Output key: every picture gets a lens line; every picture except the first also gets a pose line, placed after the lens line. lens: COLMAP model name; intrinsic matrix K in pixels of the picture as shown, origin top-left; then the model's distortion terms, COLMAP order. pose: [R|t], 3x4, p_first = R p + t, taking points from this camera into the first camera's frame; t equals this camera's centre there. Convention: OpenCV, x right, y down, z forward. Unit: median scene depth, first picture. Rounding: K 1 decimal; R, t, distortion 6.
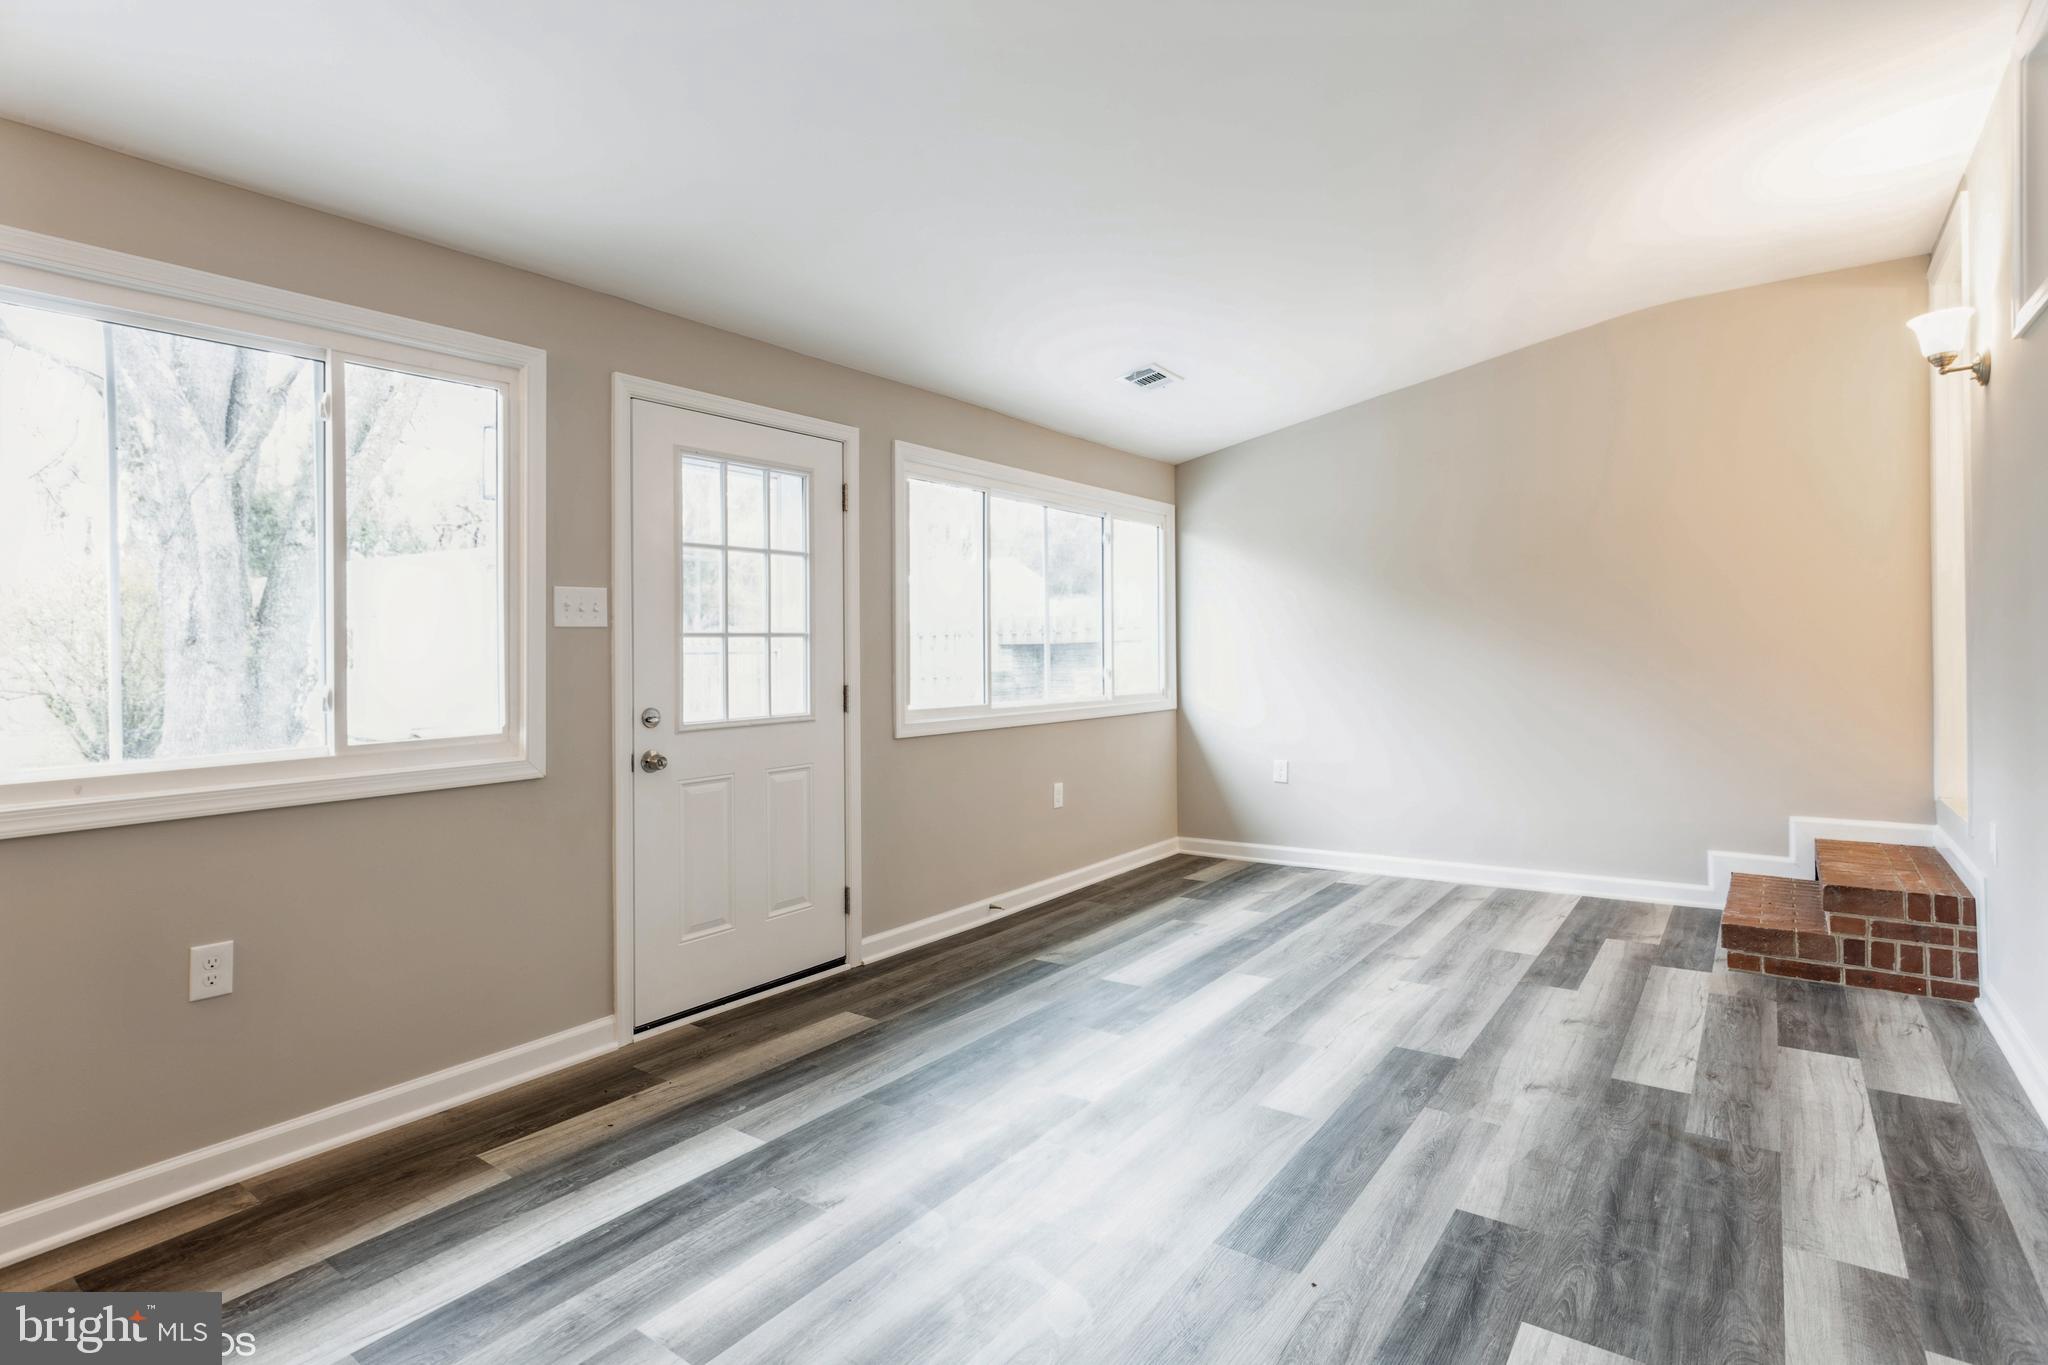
lens RADIAL K [[998.2, 0, 1012.5], [0, 998.2, 648.4], [0, 0, 1]] dist [0.000715, 0.000704]
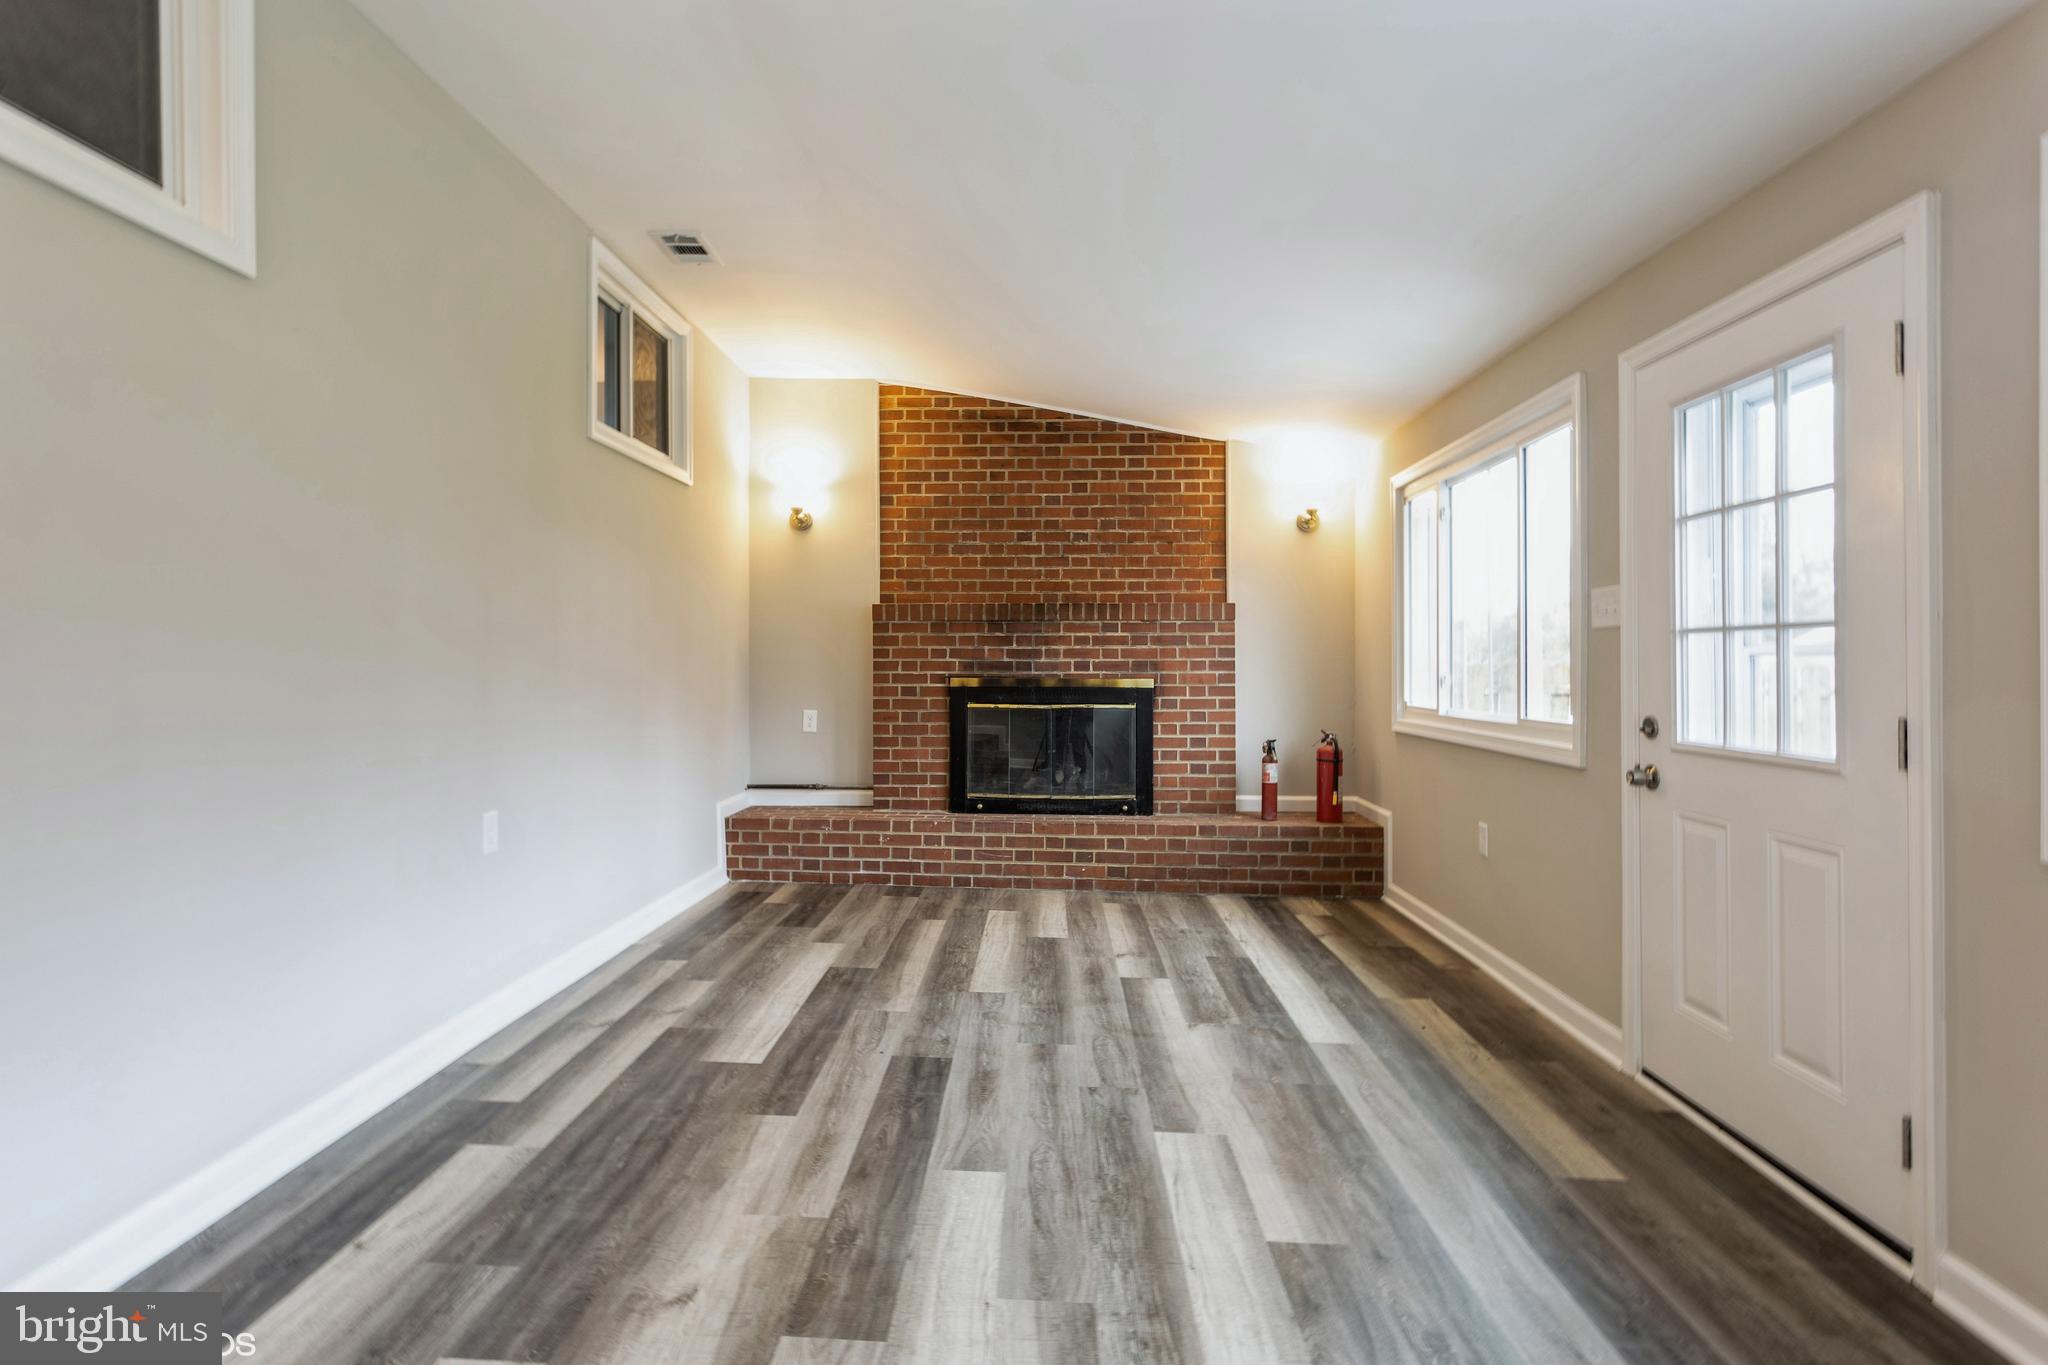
lens RADIAL K [[998.2, 0, 1012.5], [0, 998.2, 648.4], [0, 0, 1]] dist [0.000715, 0.000704]
pose [[-0.816964, 0.001713, -0.576686, 0.809446], [0.006886, 0.999953, -0.006785, 0.003022], [0.576647, -0.009514, -0.816938, 1.873445]]
